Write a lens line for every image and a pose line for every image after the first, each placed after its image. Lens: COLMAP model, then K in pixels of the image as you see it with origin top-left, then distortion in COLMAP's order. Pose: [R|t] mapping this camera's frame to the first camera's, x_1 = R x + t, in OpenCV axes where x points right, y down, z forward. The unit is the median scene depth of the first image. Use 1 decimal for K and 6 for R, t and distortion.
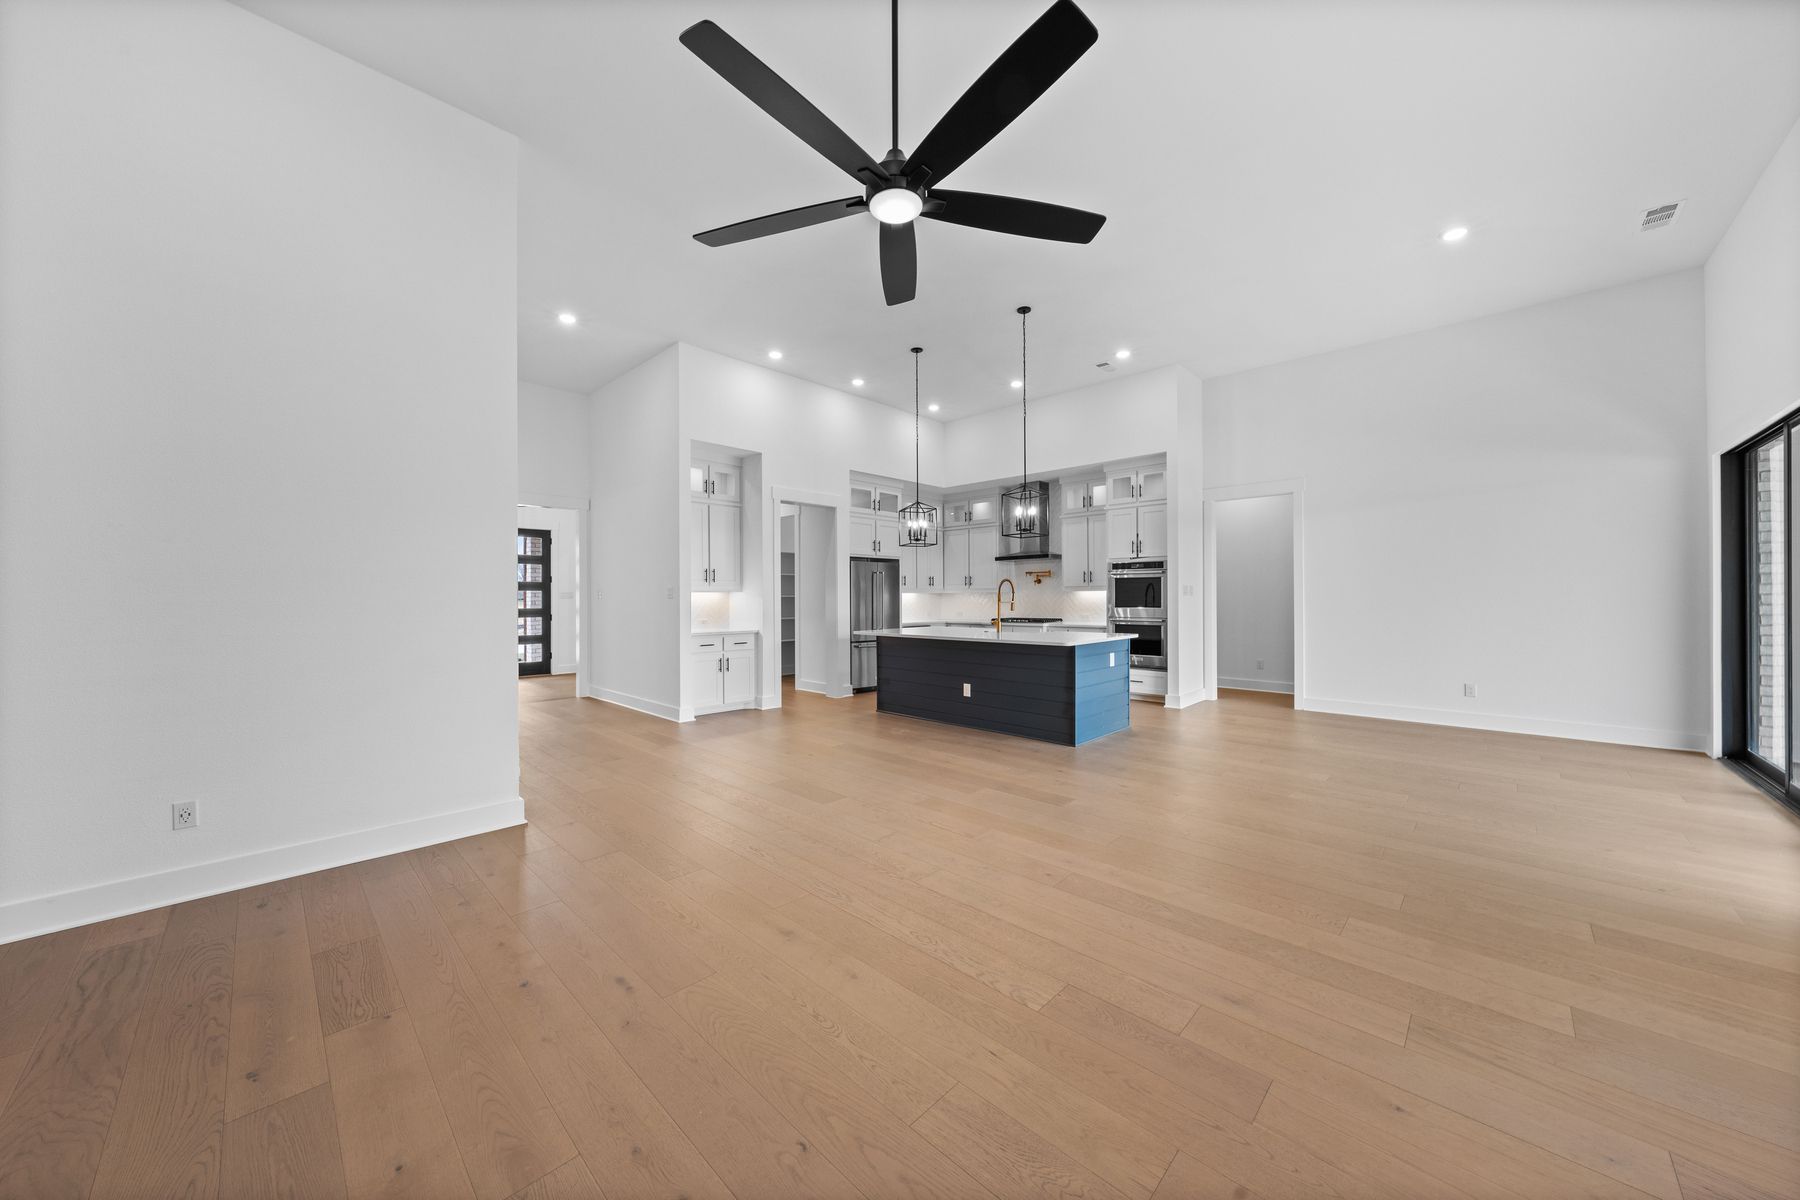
lens RADIAL K [[637.8, 0, 900.9], [0, 637.8, 593.1], [0, 0, 1]] dist [-0.002059, -0.000105]
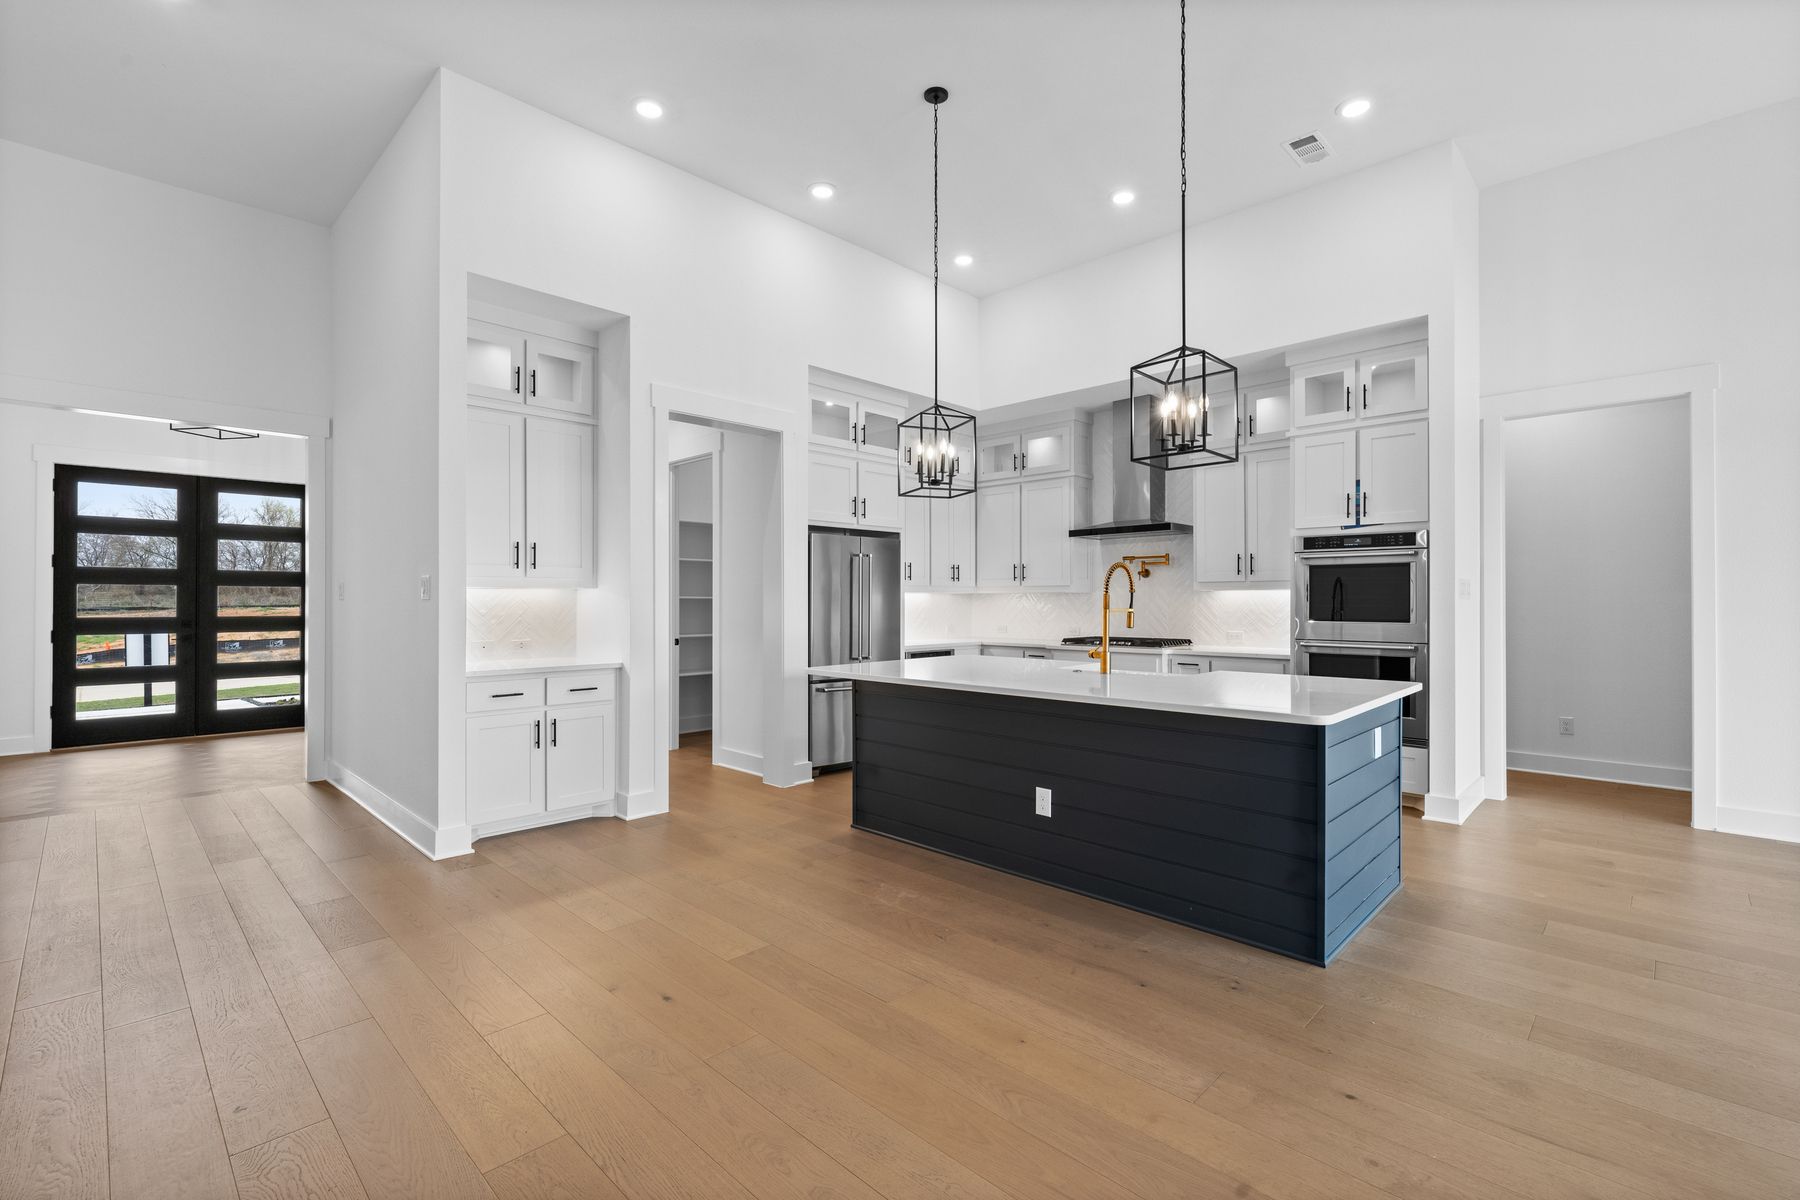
lens RADIAL K [[807.1, 0, 894.7], [0, 807.1, 594.1], [0, 0, 1]] dist [-0.001363, -0.000205]
pose [[0.999901, 0.004693, -0.013262, 0.002770], [-0.004721, 0.999987, -0.002090, 0.003017], [0.013253, 0.002152, 0.999910, 0.330076]]
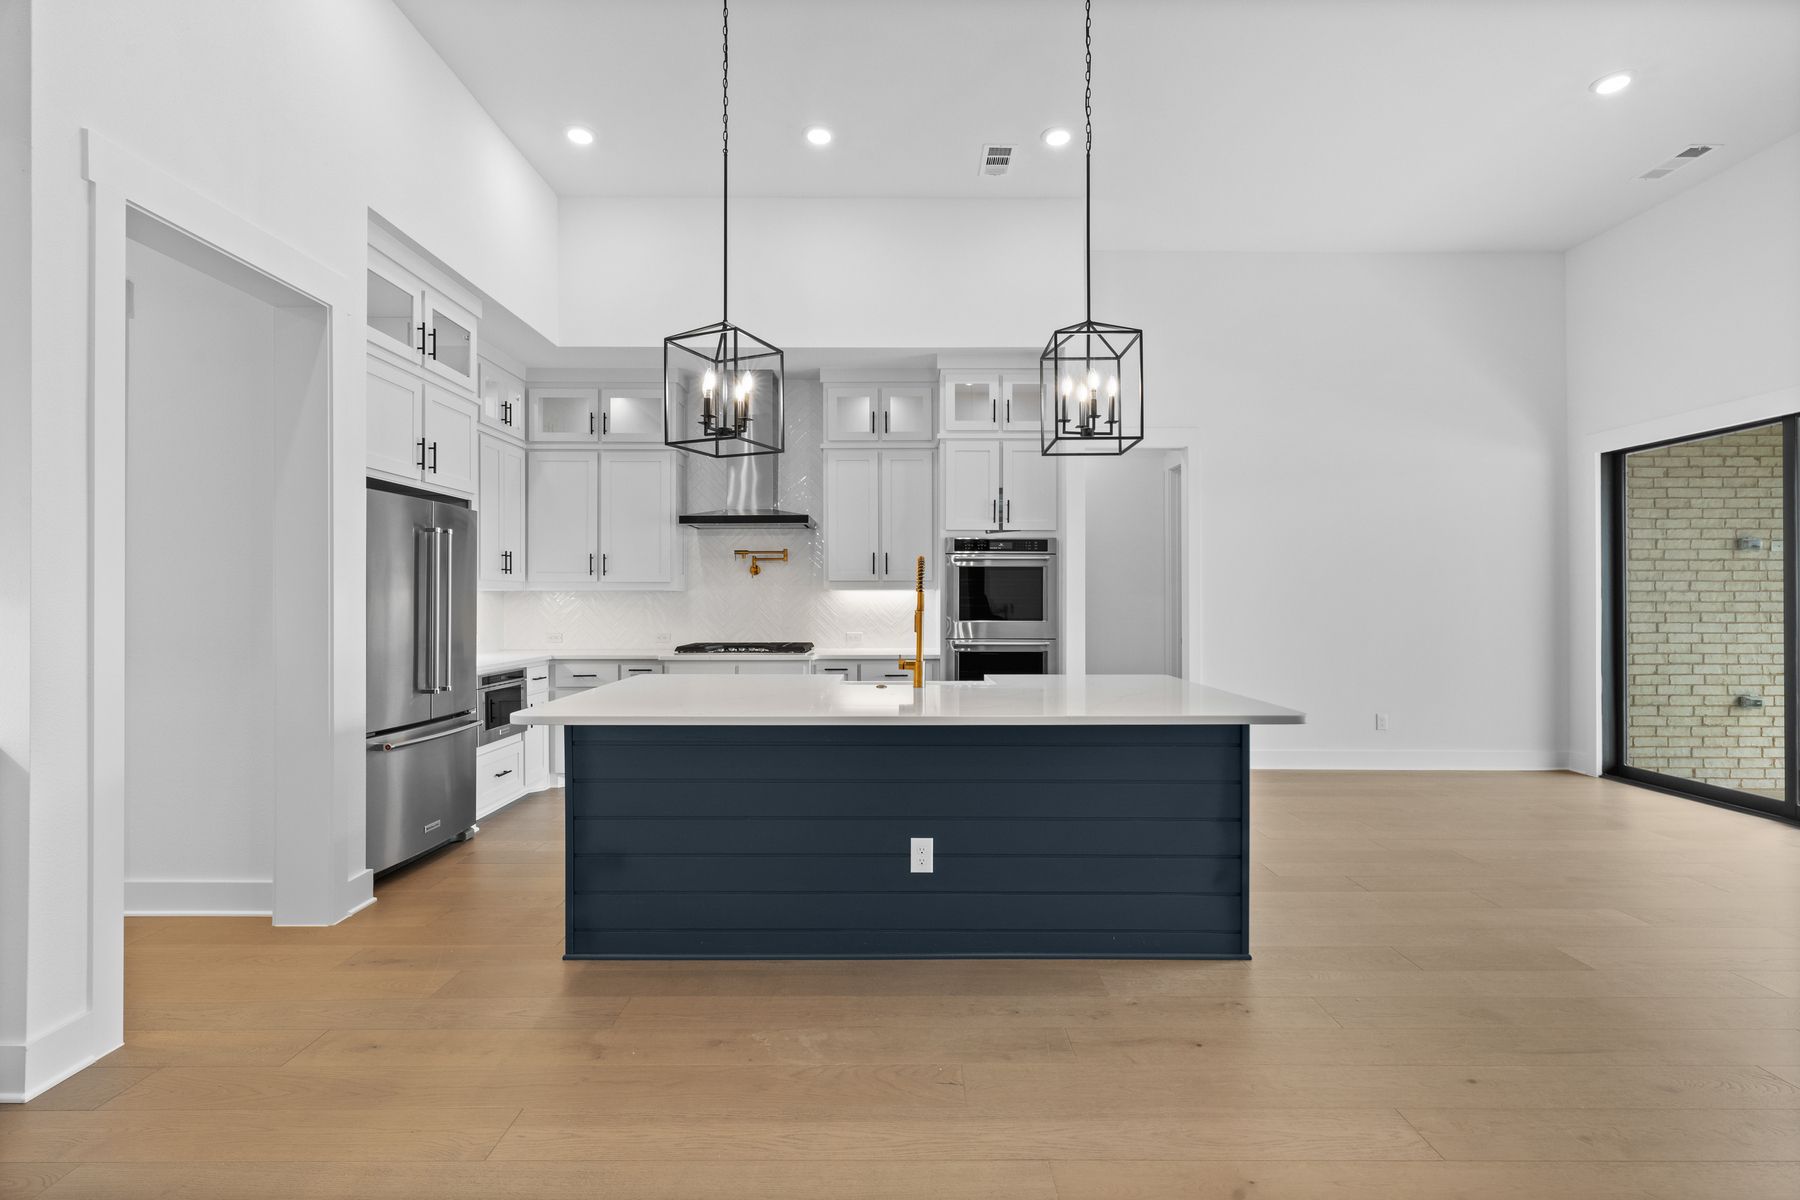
lens RADIAL K [[823.1, 0, 907.0], [0, 823.1, 596.8], [0, 0, 1]] dist [0.001368, 0.000191]
pose [[0.714213, 0.008673, 0.699875, -0.184464], [-0.008435, 0.999957, -0.003783, 0.005027], [-0.699878, -0.003202, 0.714255, 0.532267]]
